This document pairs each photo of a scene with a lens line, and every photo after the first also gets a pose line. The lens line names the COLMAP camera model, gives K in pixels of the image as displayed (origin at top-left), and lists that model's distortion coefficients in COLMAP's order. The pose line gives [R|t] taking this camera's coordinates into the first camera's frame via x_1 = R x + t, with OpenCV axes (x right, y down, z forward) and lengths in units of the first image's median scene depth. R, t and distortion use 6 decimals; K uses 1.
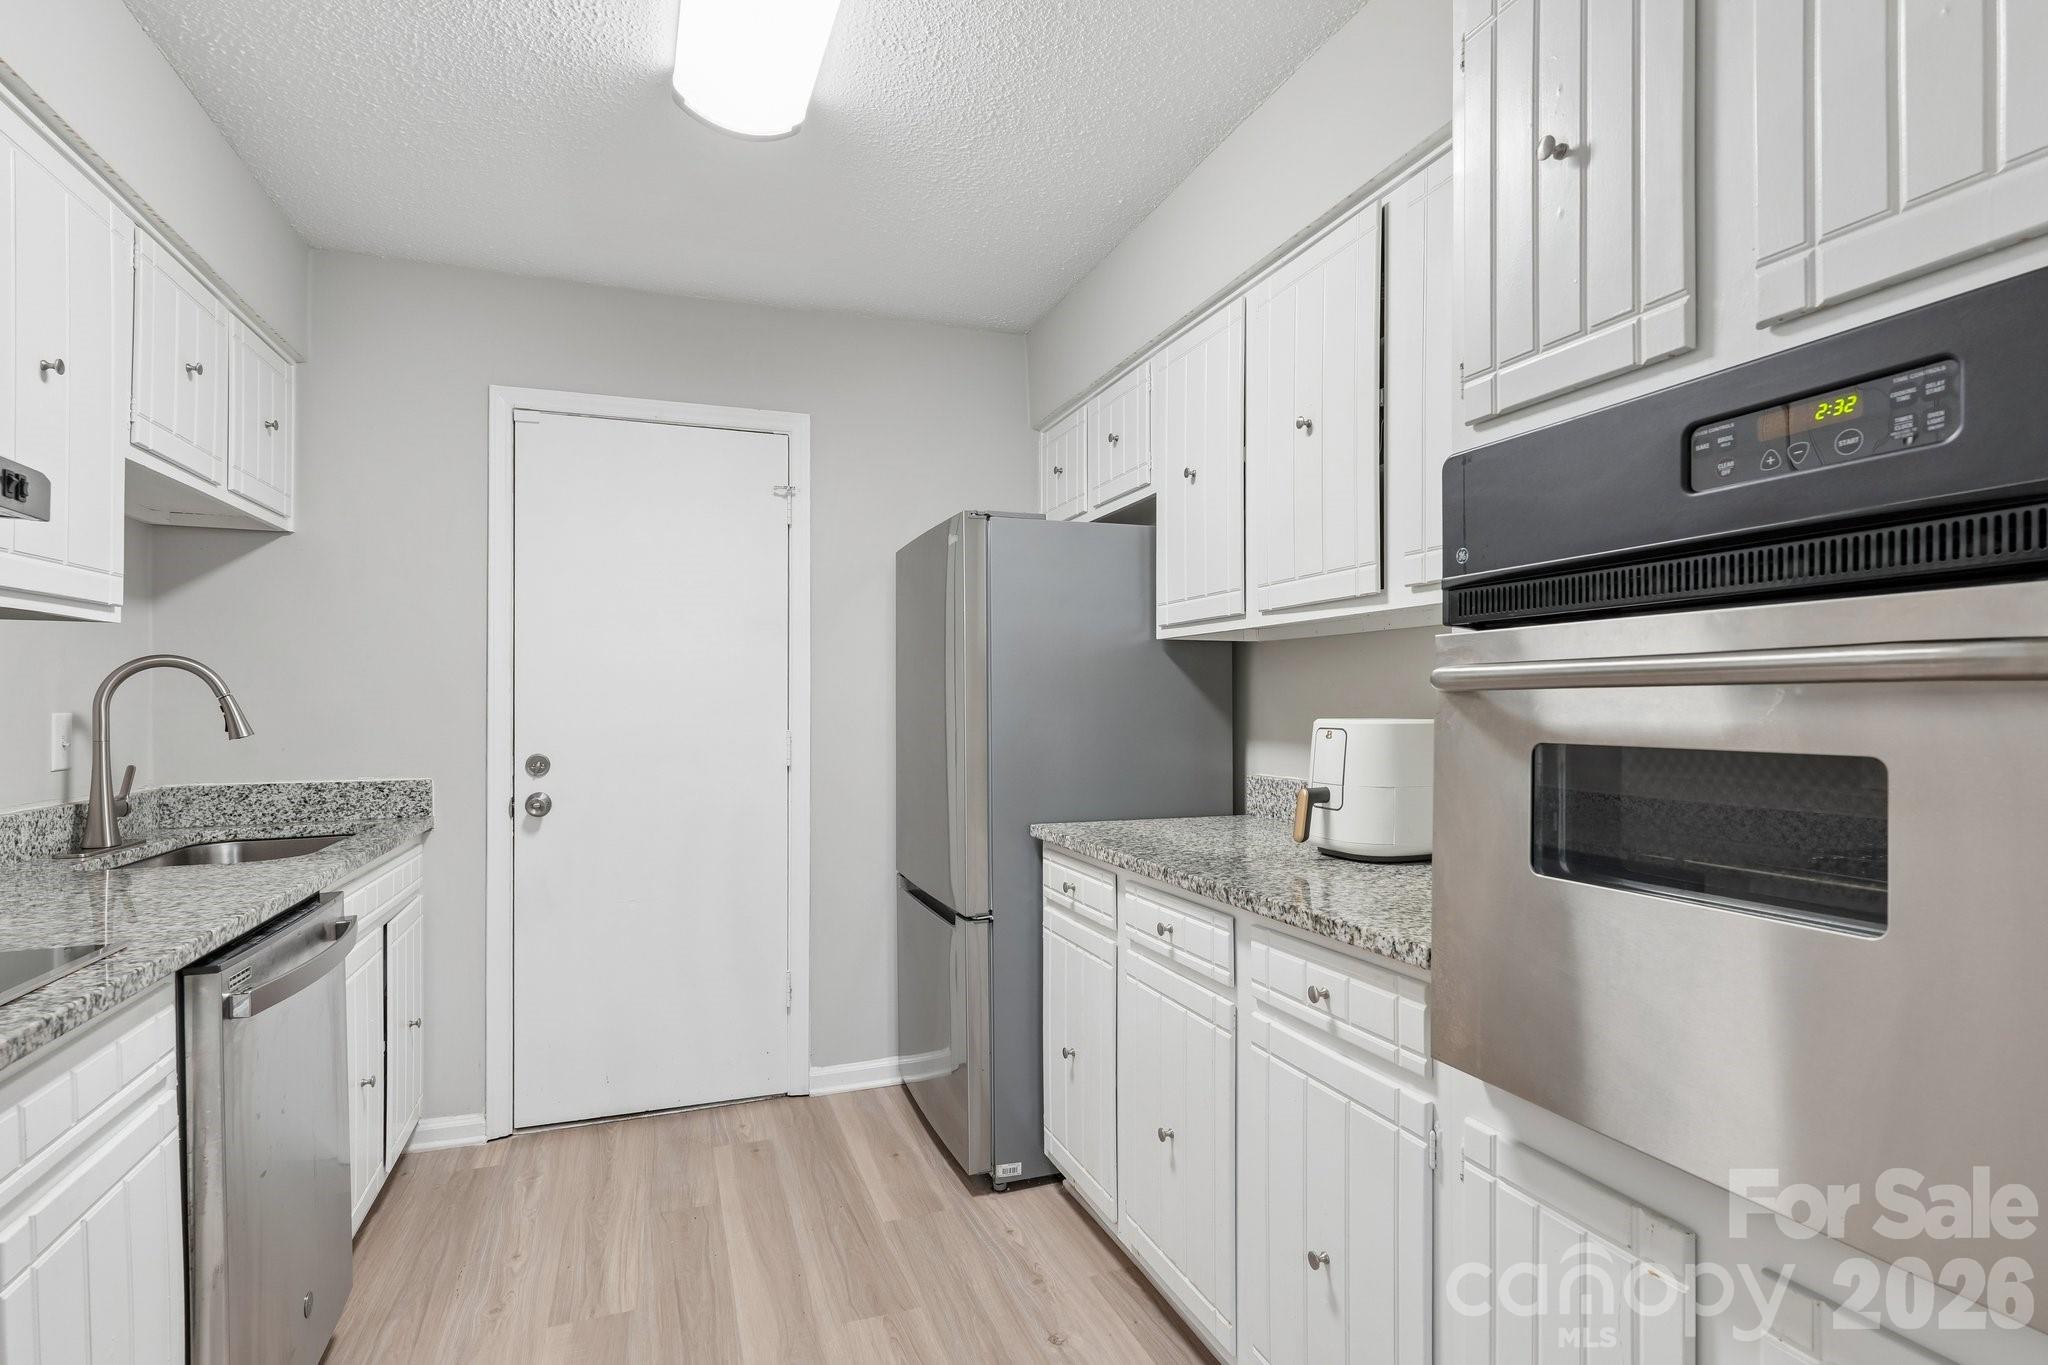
lens RADIAL K [[1015.2, 0, 1012.7], [0, 1015.2, 691.1], [0, 0, 1]] dist [0.000577, 0.000869]
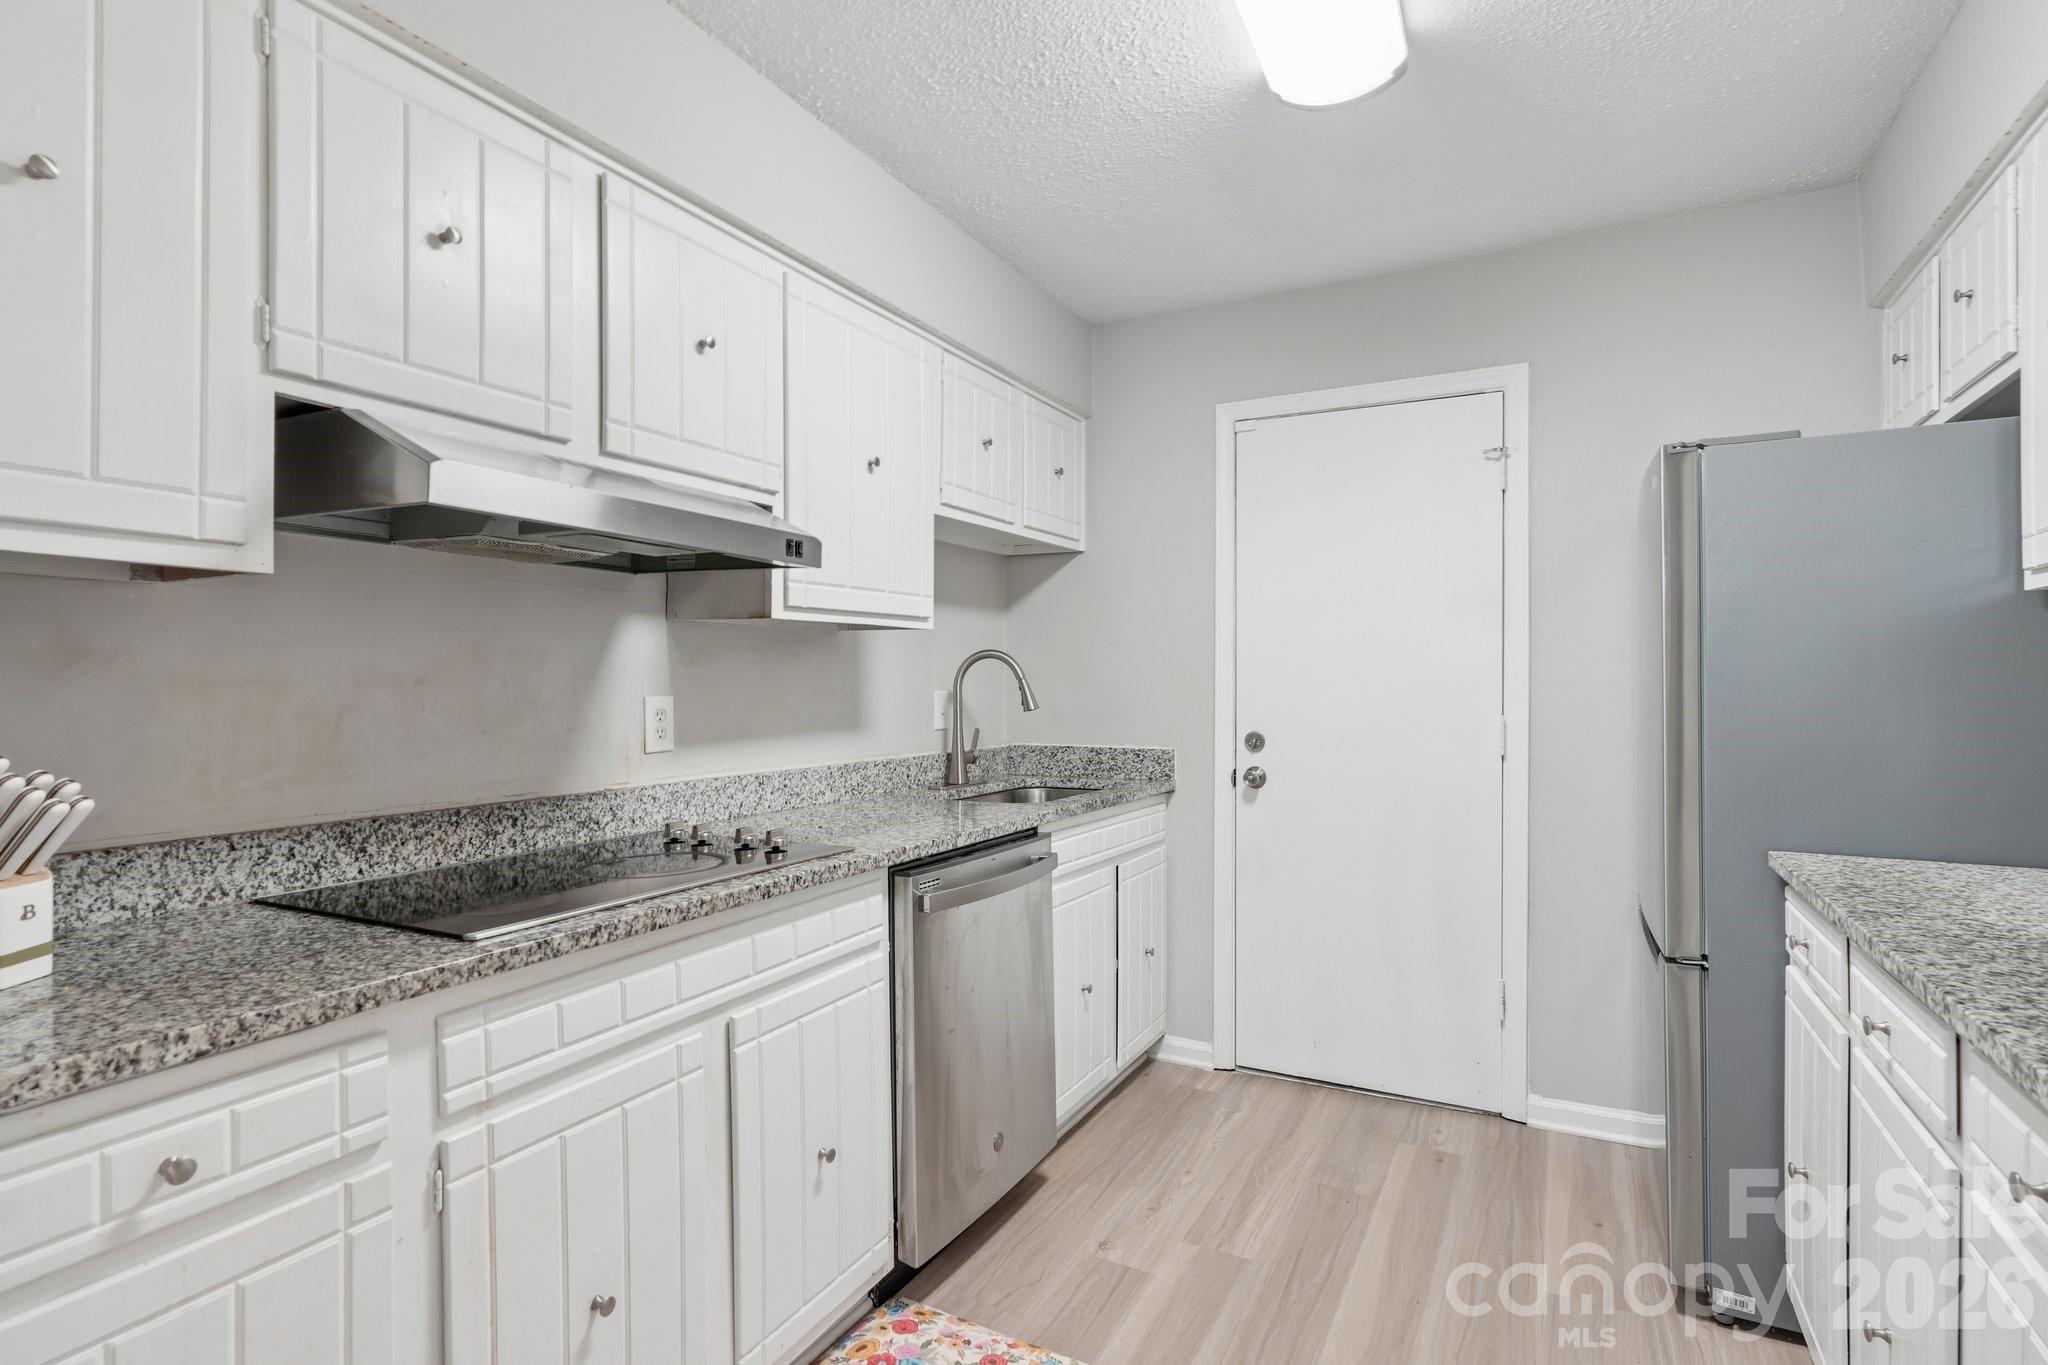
lens RADIAL K [[995.0, 0, 1024.0], [0, 995.0, 675.2], [0, 0, 1]] dist [-0.000472, 0.000126]
pose [[0.673524, -0.003339, -0.739158, 0.196861], [0.006165, 0.999980, 0.001099, -0.001856], [0.739140, -0.005297, 0.673531, 0.108827]]
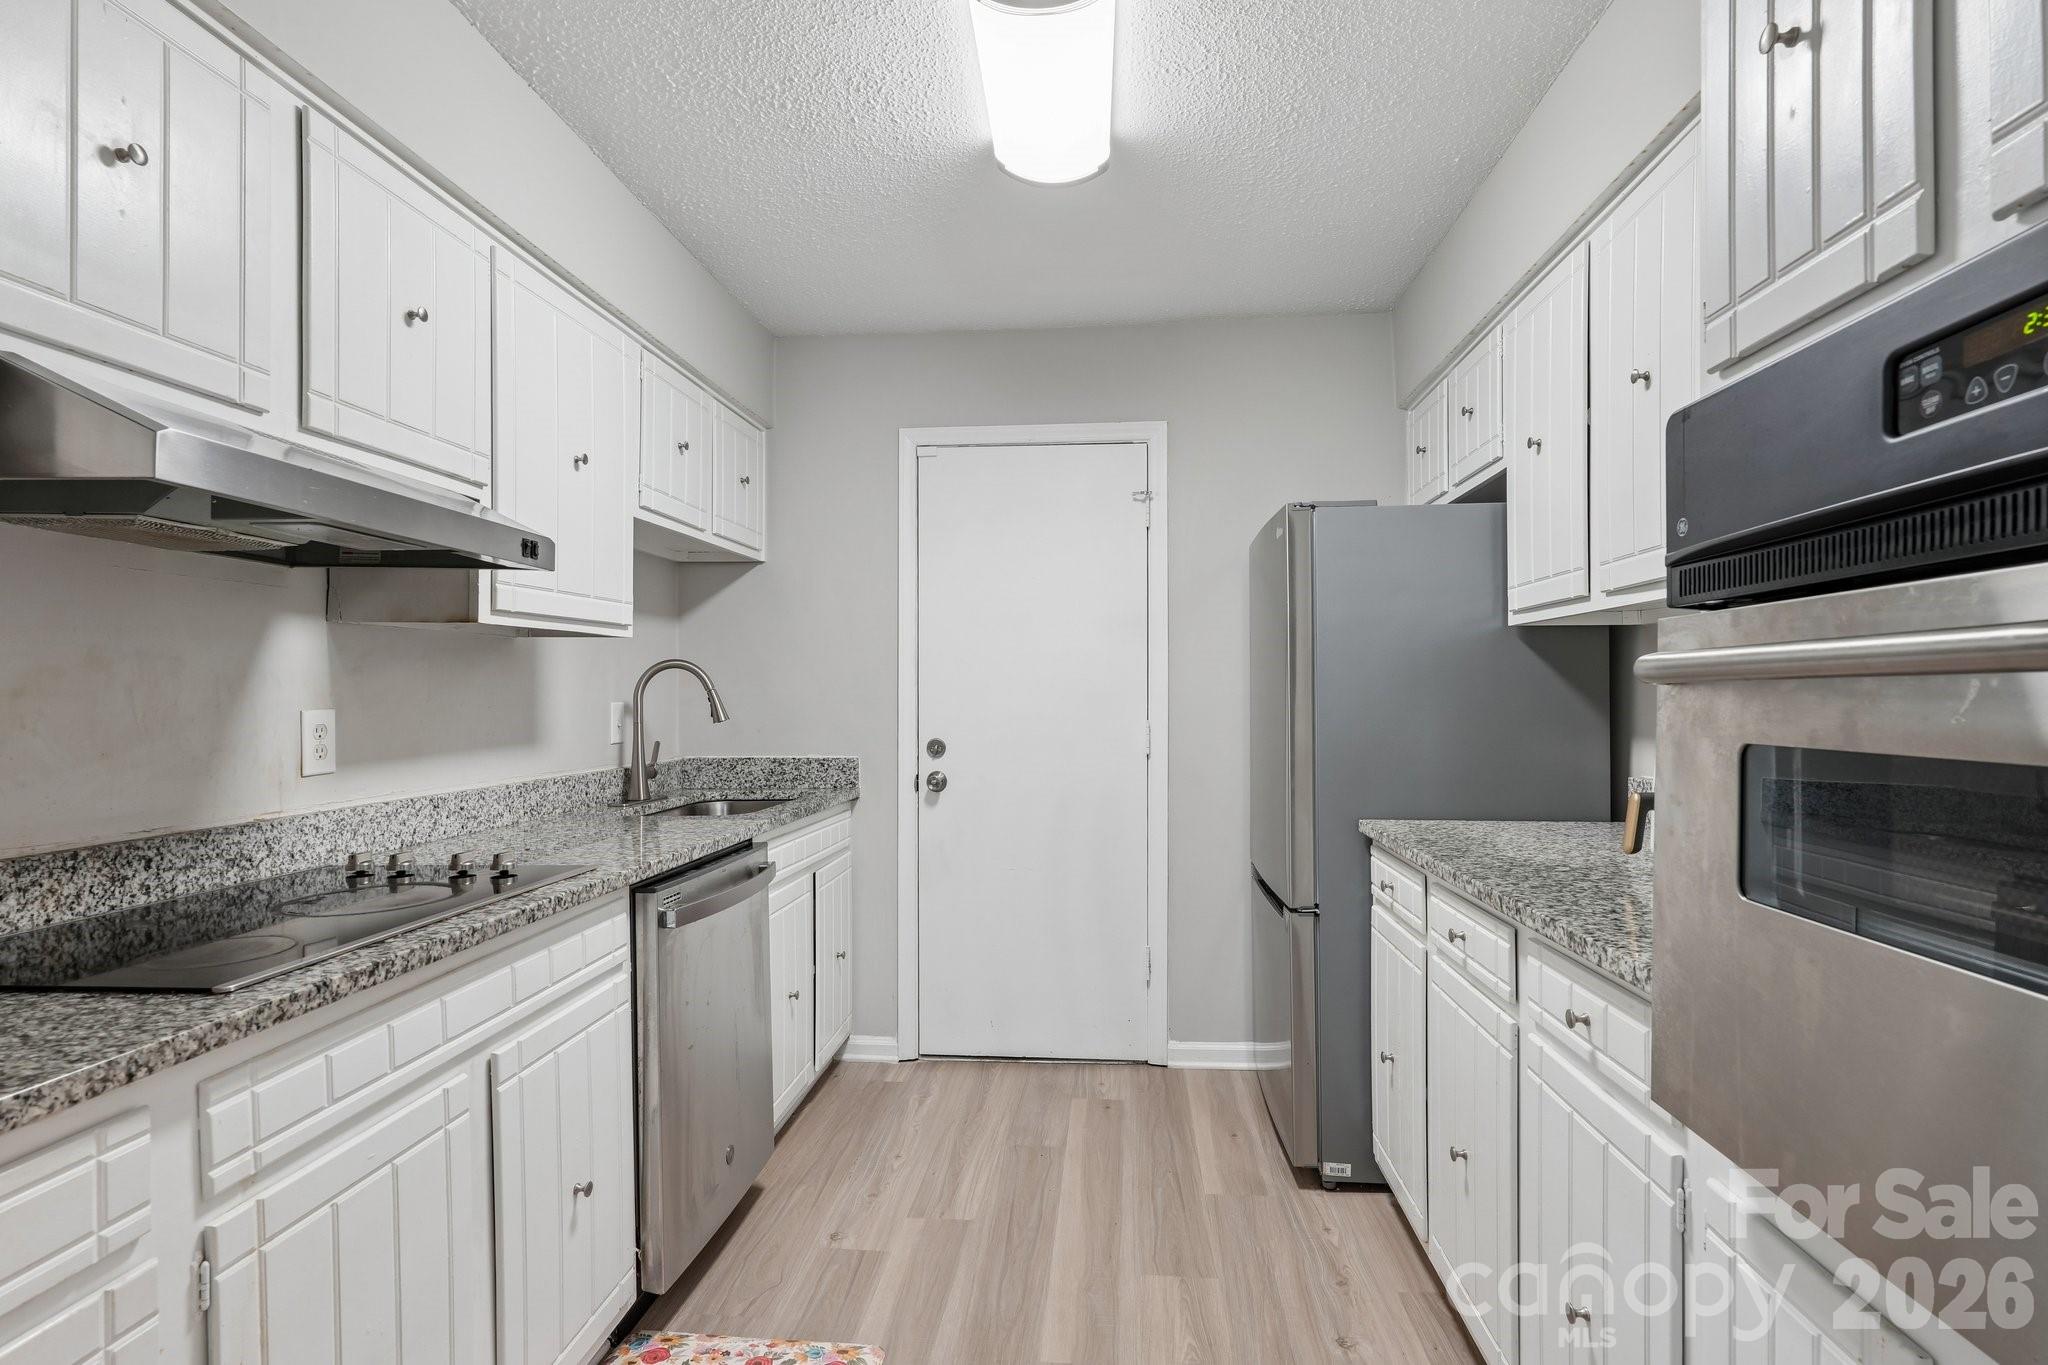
lens RADIAL K [[998.8, 0, 1024.0], [0, 998.8, 682.5], [0, 0, 1]] dist [0.000617, 0.000100]
pose [[0.907077, -0.005528, -0.420929, 0.135474], [0.005600, 0.999984, -0.001063, -0.001213], [0.420928, -0.001393, 0.907093, -0.005955]]
